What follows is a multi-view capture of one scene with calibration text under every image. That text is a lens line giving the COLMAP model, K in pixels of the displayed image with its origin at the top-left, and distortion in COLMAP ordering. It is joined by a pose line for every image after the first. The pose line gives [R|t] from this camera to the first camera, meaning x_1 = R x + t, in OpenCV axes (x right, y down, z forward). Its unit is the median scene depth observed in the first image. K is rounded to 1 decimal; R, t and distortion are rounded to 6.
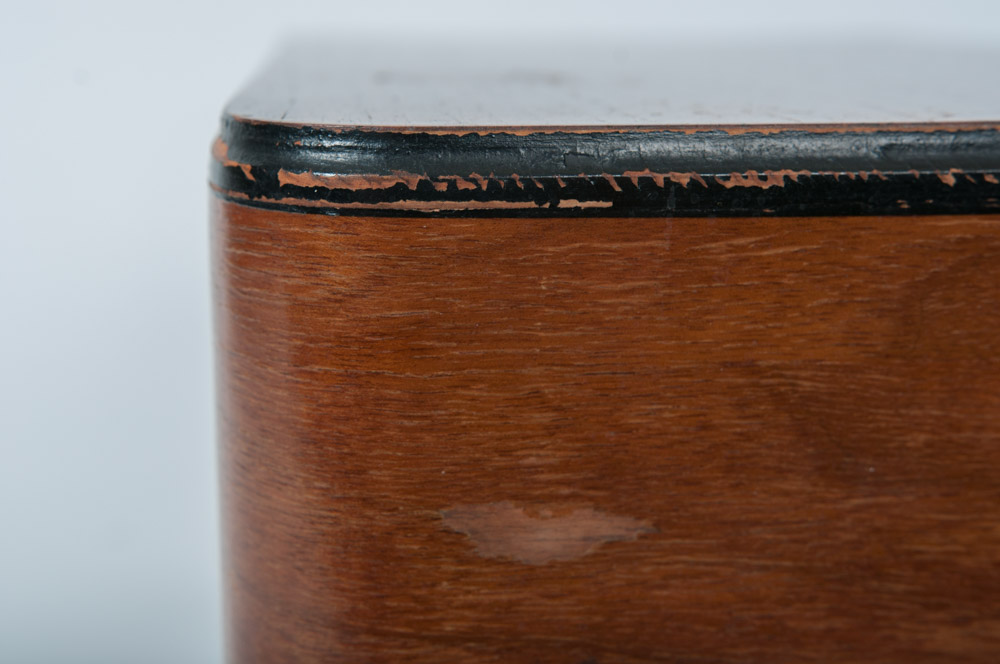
lens RADIAL K [[1450.1, 0, 504.4], [0, 1450.1, 330.8], [0, 0, 1]] dist [0.062847, 0.000000]
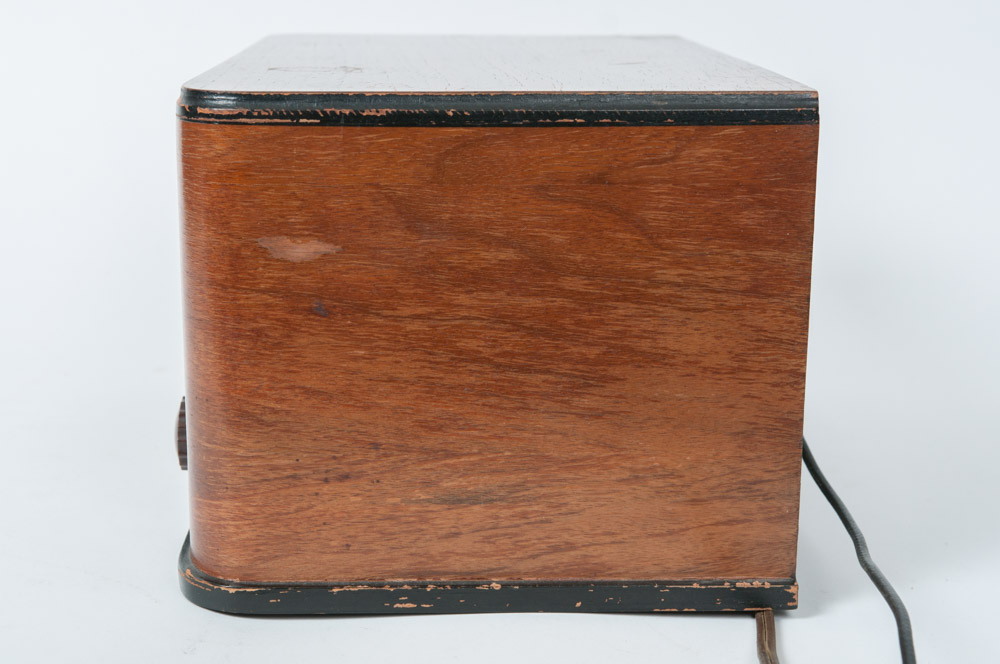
lens RADIAL K [[1563.7, 0, 496.2], [0, 1563.7, 331.5], [0, 0, 1]] dist [-0.030741, 0.000000]
pose [[0.995992, 0.021598, -0.086799, 0.629287], [-0.020478, 0.999695, 0.013775, 0.242890], [0.087070, -0.011942, 0.996131, -1.759064]]
